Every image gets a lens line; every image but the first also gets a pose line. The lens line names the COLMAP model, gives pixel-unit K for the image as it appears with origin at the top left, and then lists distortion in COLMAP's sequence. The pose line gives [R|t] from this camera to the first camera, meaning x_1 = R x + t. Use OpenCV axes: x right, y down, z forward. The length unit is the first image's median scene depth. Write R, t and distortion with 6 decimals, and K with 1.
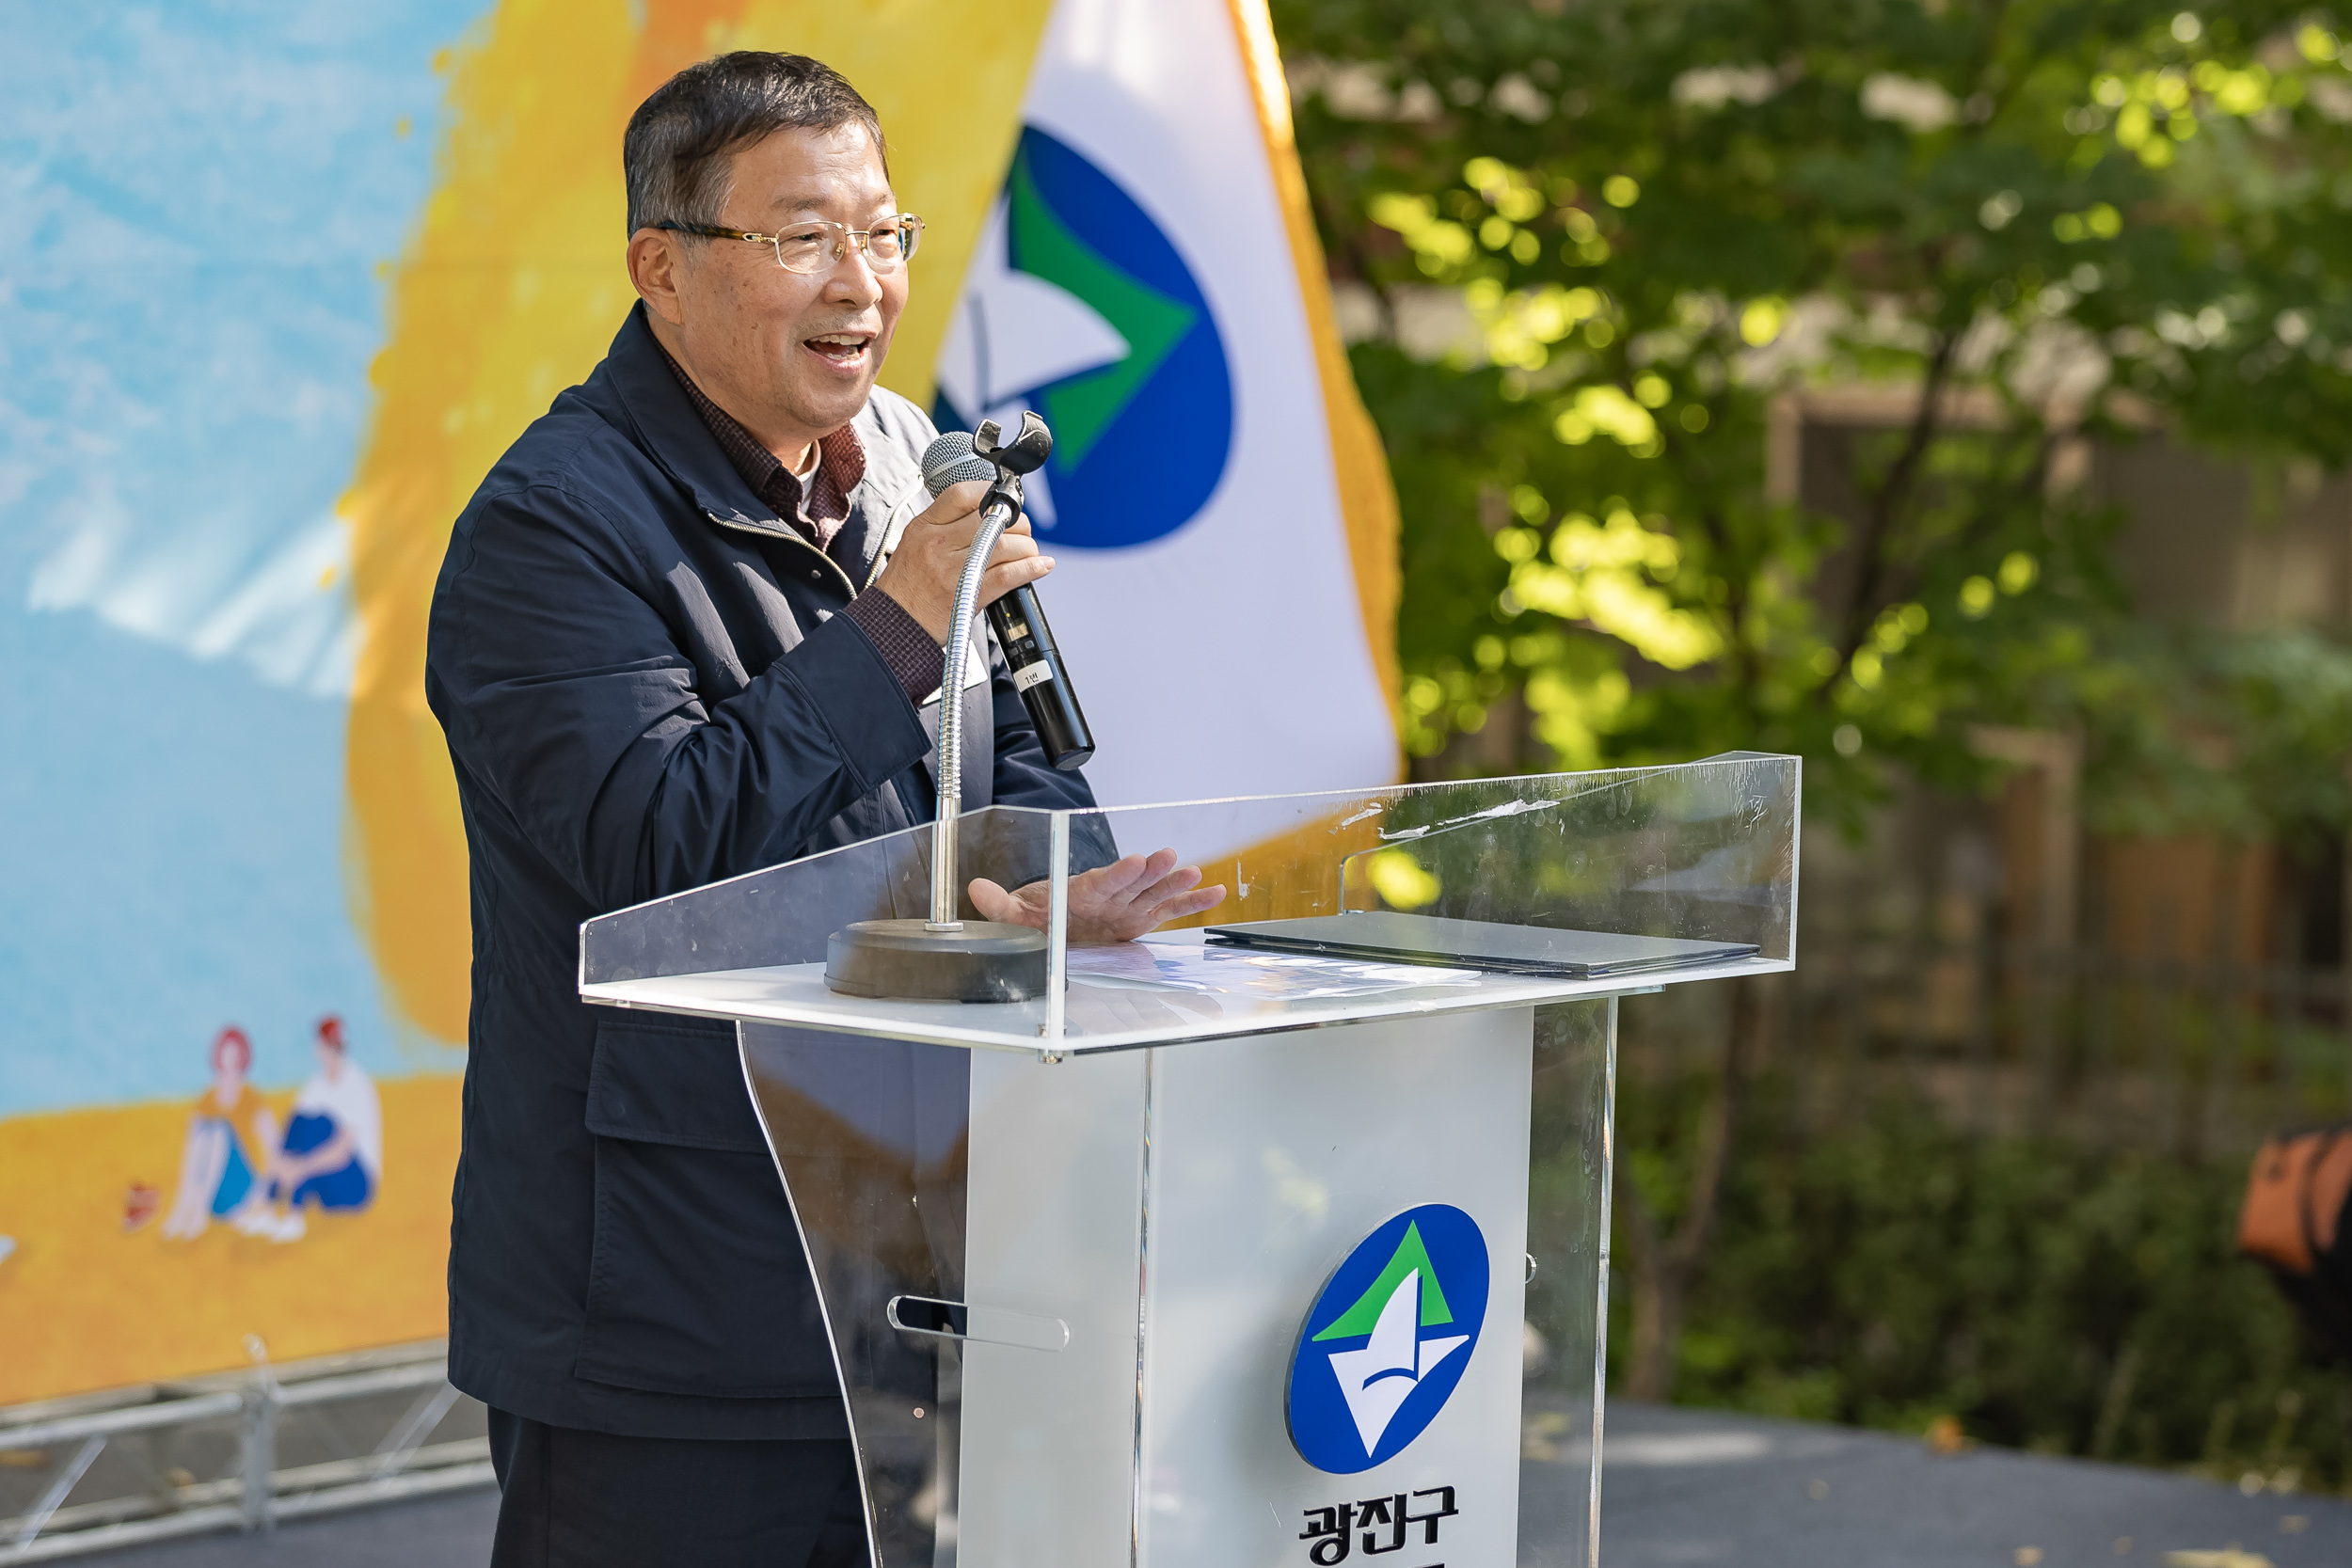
lens RADIAL K [[8889.7, 0, 1176.0], [0, 8889.7, 784.0], [0, 0, 1]] dist [1.333594, -52.304844]
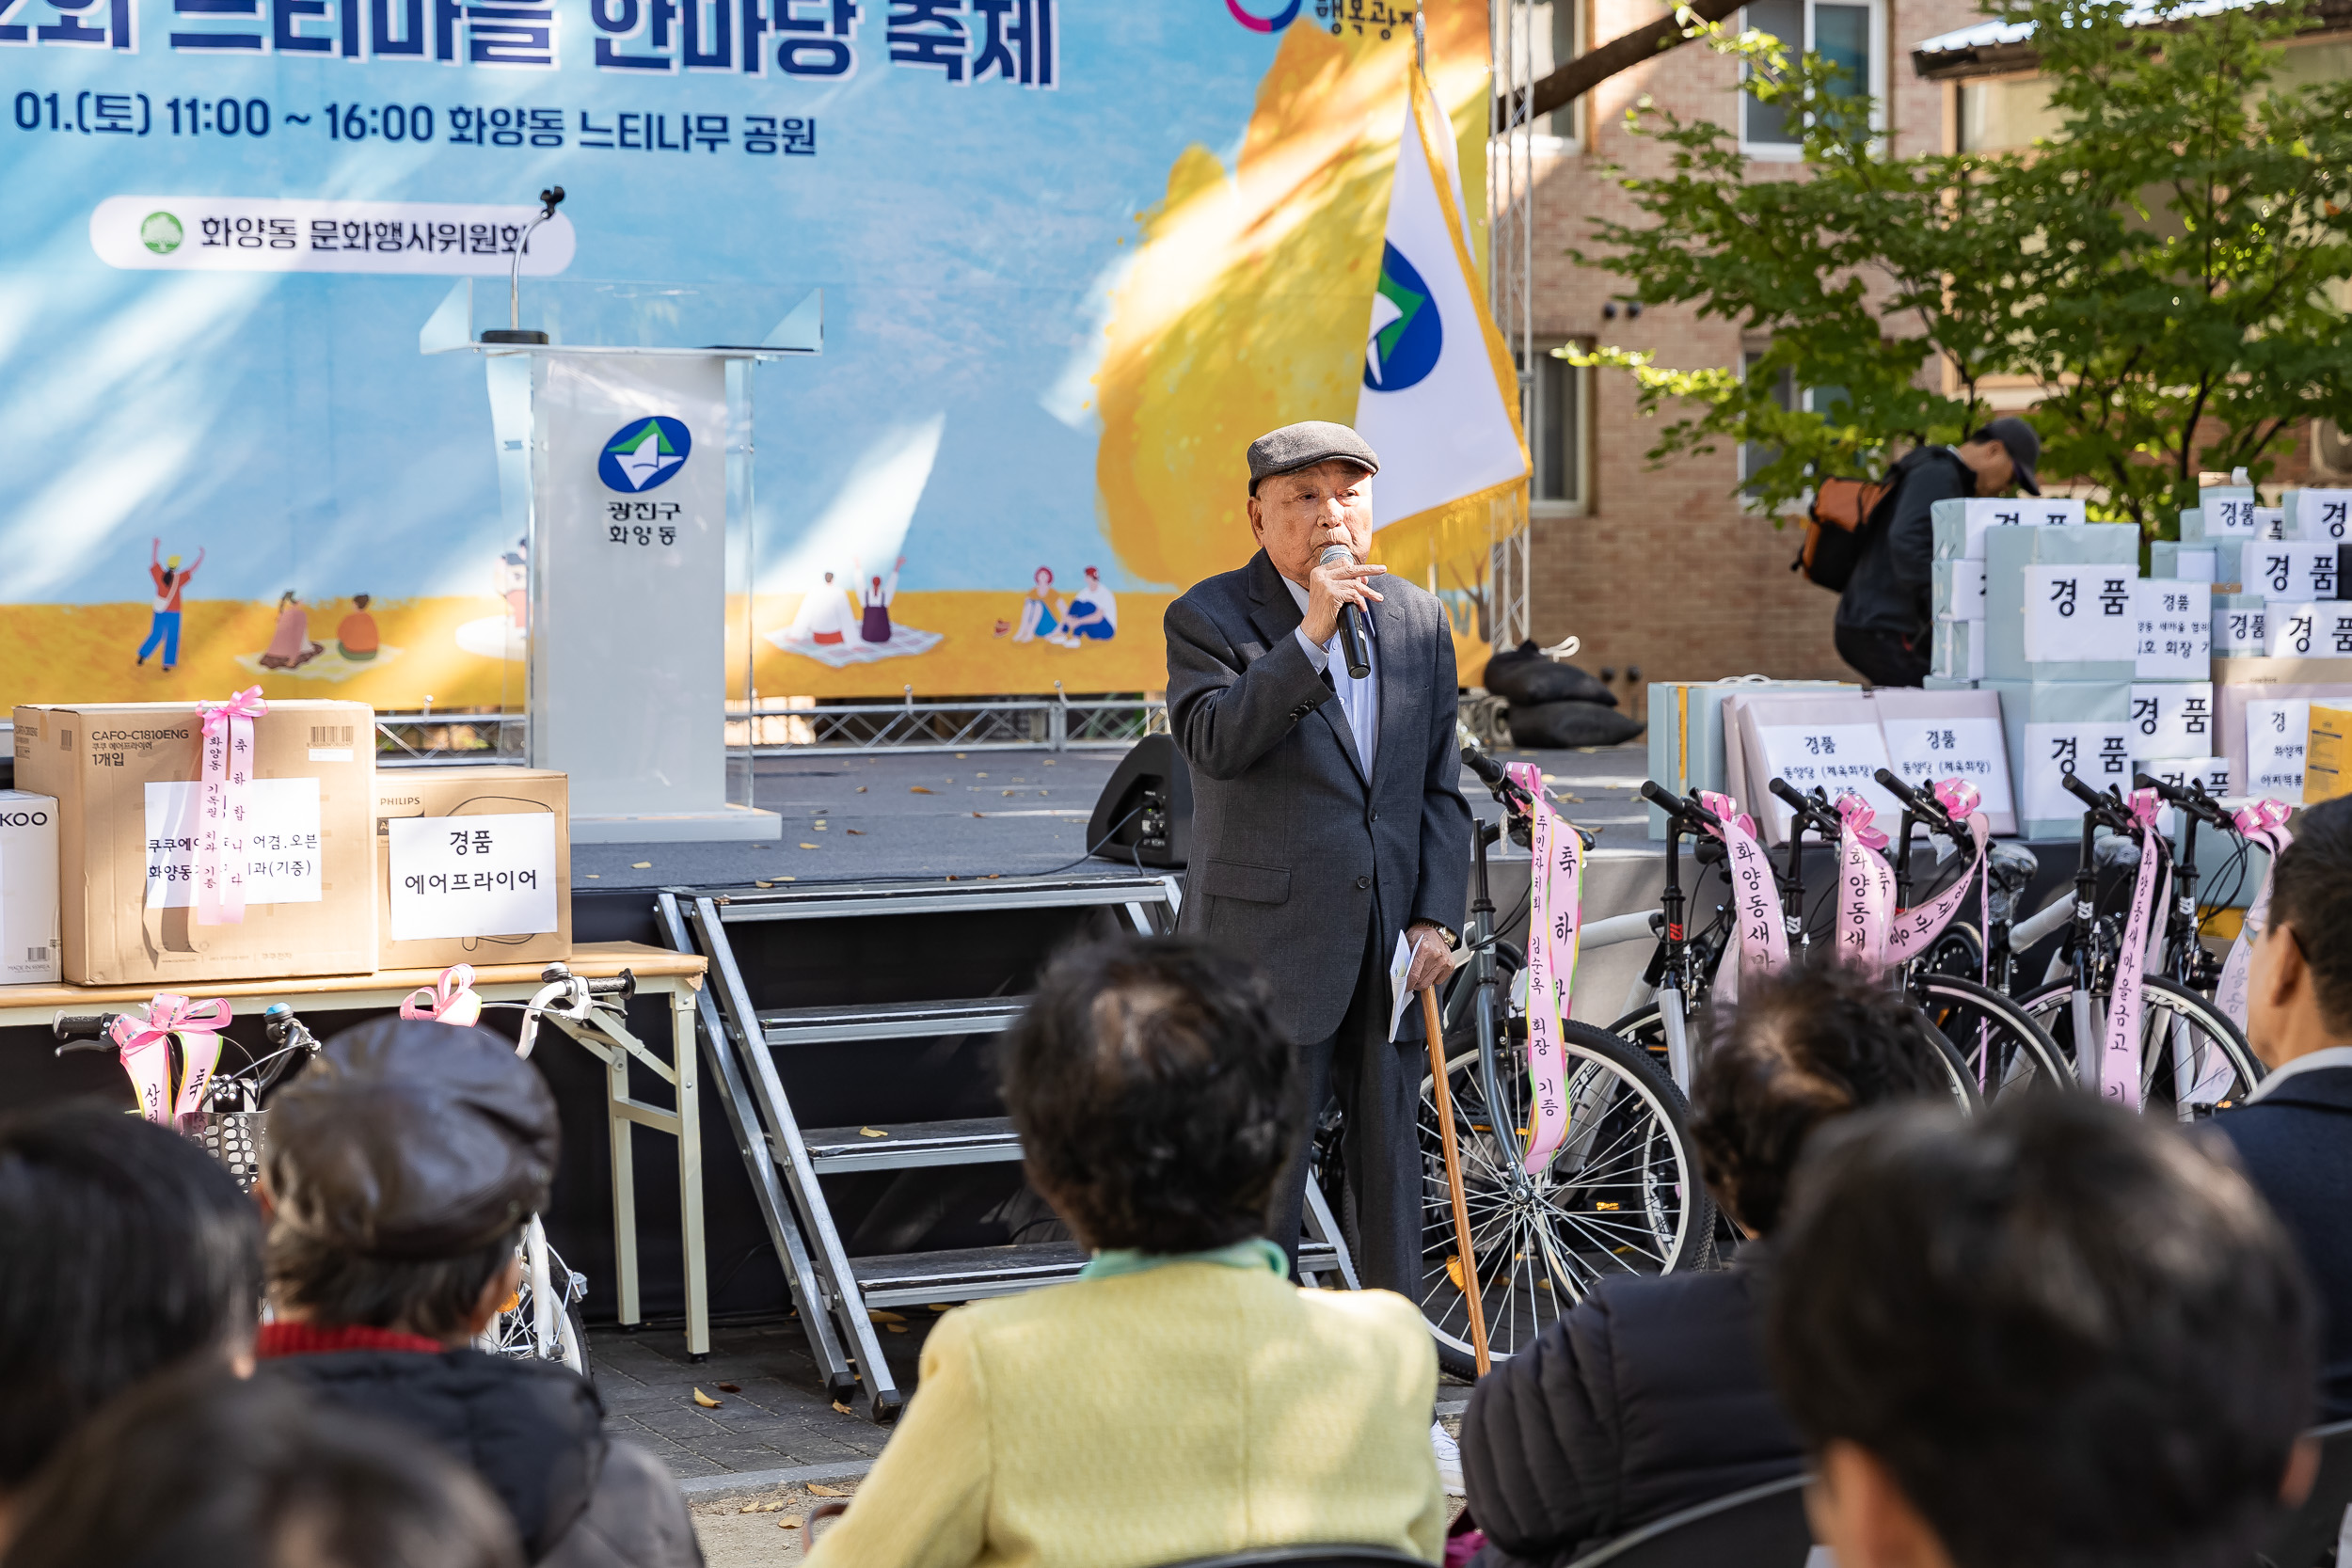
lens RADIAL K [[4792.0, 0, 1173.7], [0, 4792.0, 824.3], [0, 0, 1]] dist [0.093026, -0.066465]
pose [[0.892353, 0.001688, -0.451335, 0.609290], [-0.015146, 0.999542, -0.026207, 0.147587], [0.451084, 0.030222, 0.891970, -0.300998]]
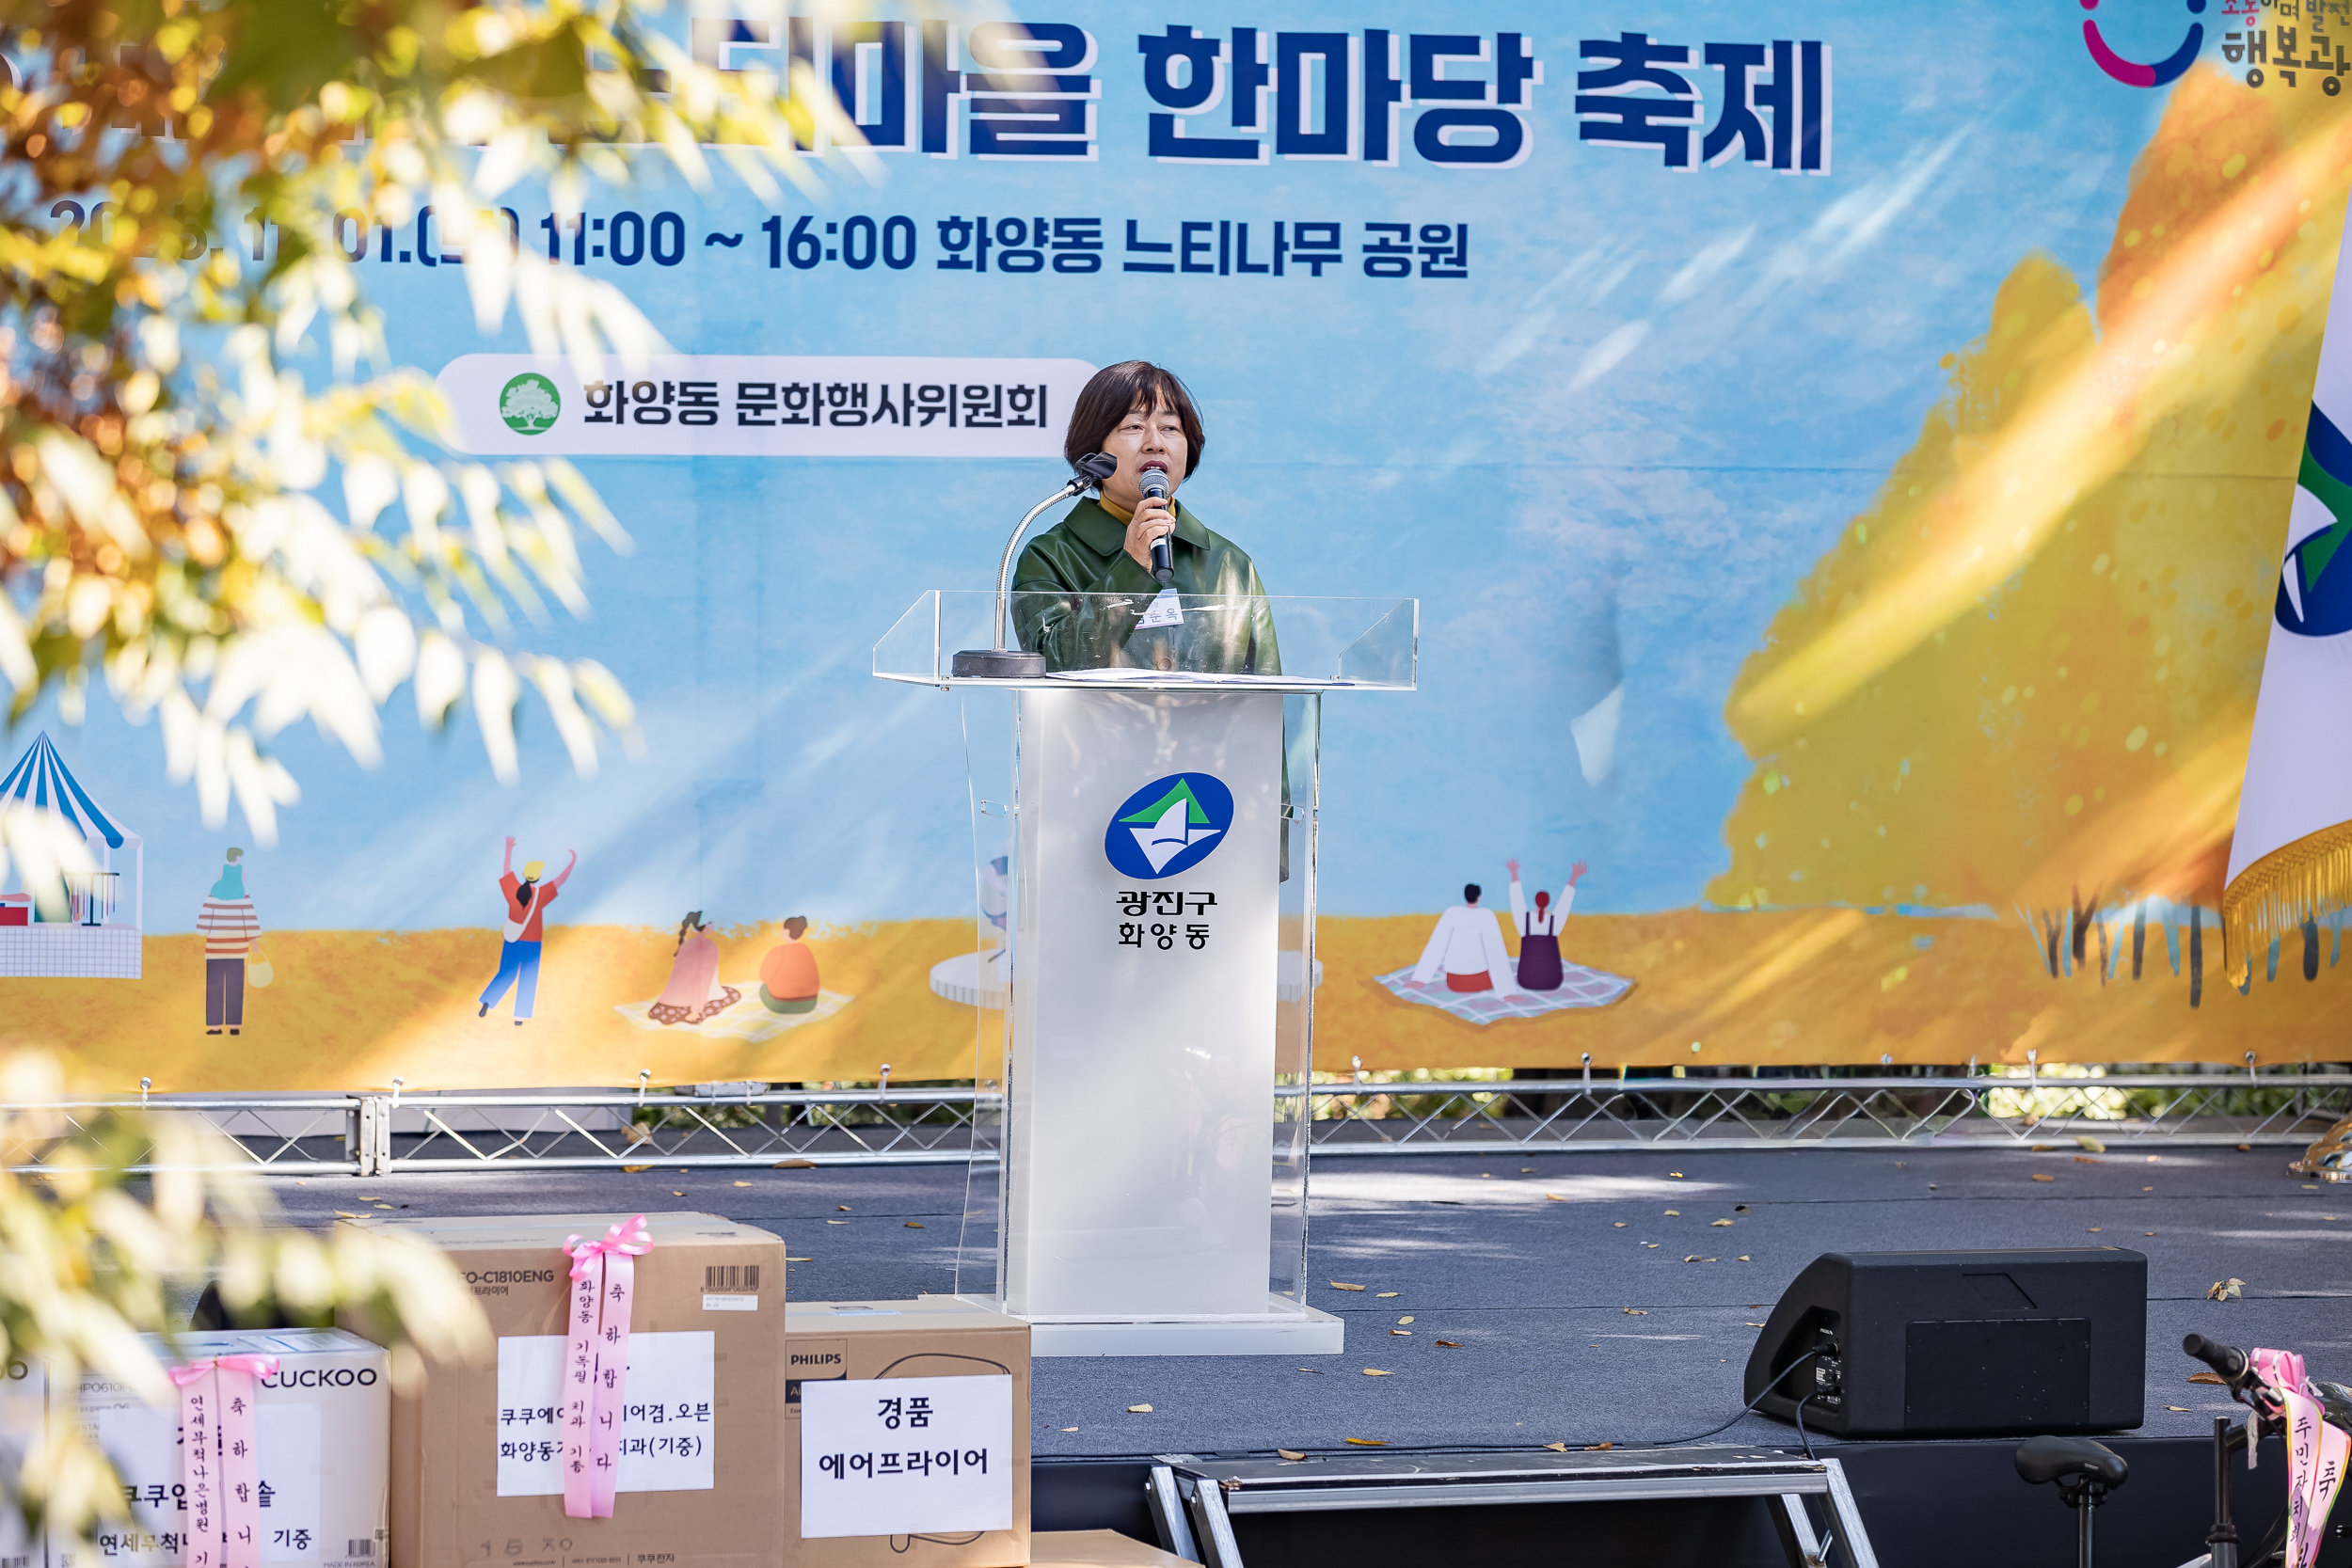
lens RADIAL K [[8746.8, 0, 1176.0], [0, 8746.8, 784.0], [0, 0, 1]] dist [0.097747, -0.890174]
pose [[0.827065, 0.011181, -0.561995, 0.827151], [-0.042309, 0.998204, -0.042404, 0.091946], [0.560511, 0.058848, 0.826053, -0.585290]]
